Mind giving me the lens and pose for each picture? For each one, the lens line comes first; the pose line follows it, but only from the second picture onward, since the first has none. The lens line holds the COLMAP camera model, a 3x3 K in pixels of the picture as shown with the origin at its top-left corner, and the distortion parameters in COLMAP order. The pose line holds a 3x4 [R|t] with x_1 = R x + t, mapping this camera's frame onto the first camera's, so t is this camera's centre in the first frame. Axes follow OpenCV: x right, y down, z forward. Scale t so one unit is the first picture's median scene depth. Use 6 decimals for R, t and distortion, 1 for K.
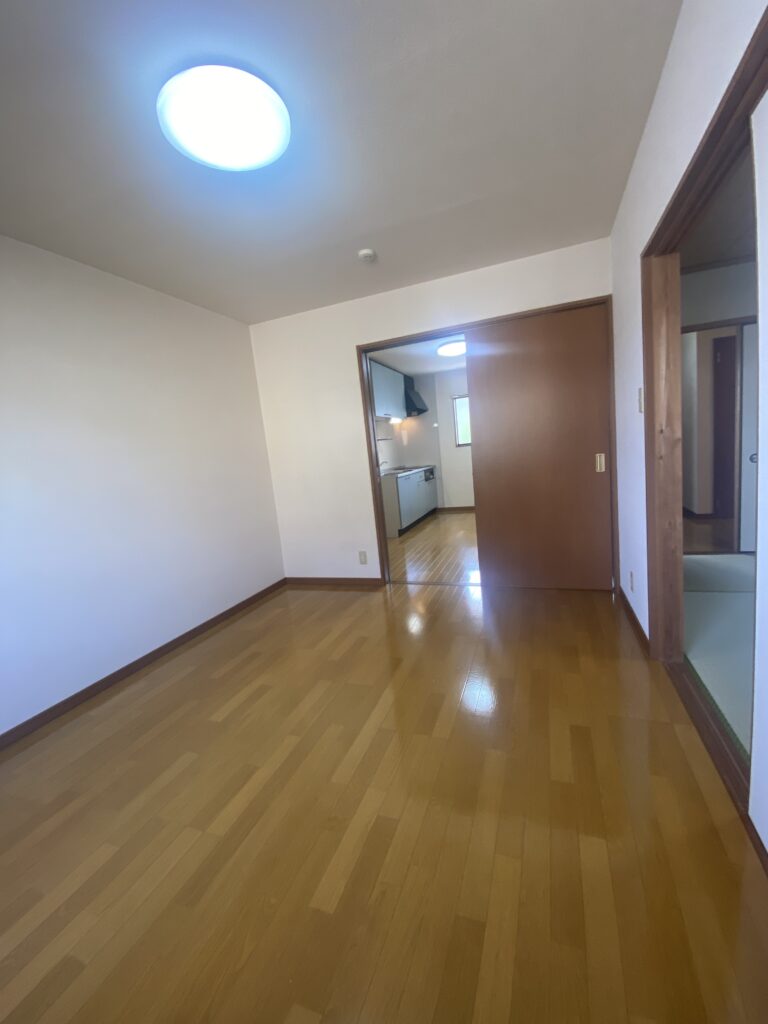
lens RADIAL K [[416.8, 0, 386.2], [0, 416.8, 513.7], [0, 0, 1]] dist [-0.017205, -0.000468]
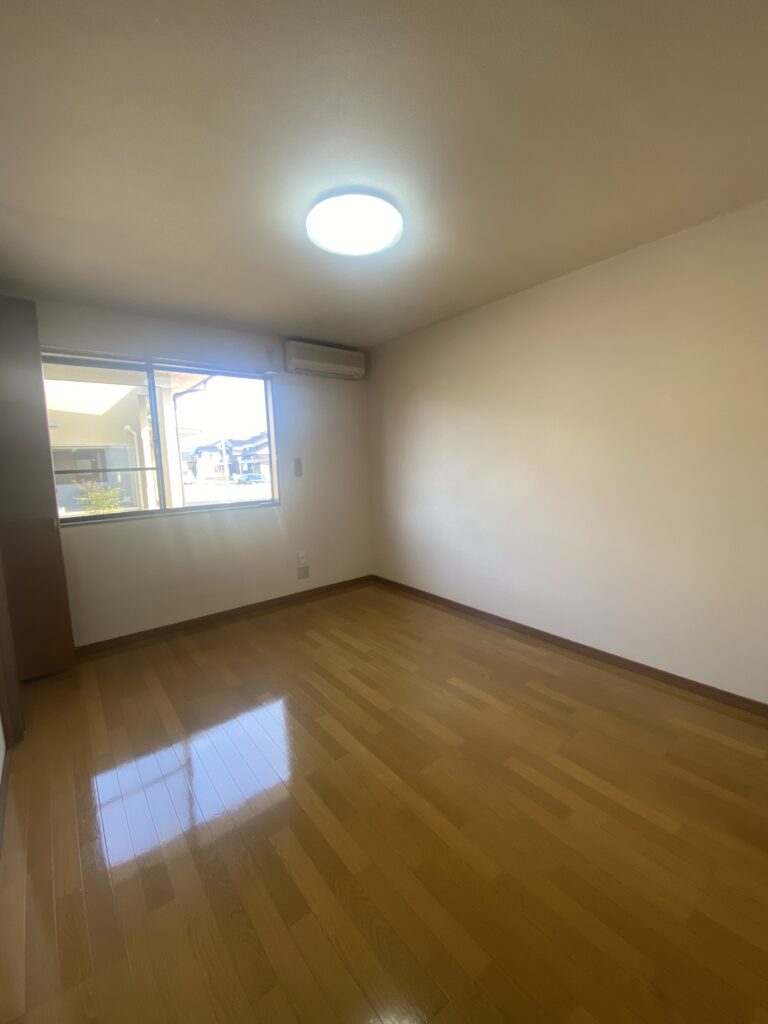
lens RADIAL K [[416.8, 0, 383.5], [0, 416.8, 513.0], [0, 0, 1]] dist [-0.017205, -0.000468]
pose [[-0.509098, 0.220159, -0.832075, 0.509140], [-0.058179, 0.955720, 0.288470, -0.267407], [0.858740, 0.195269, -0.473747, 1.112767]]
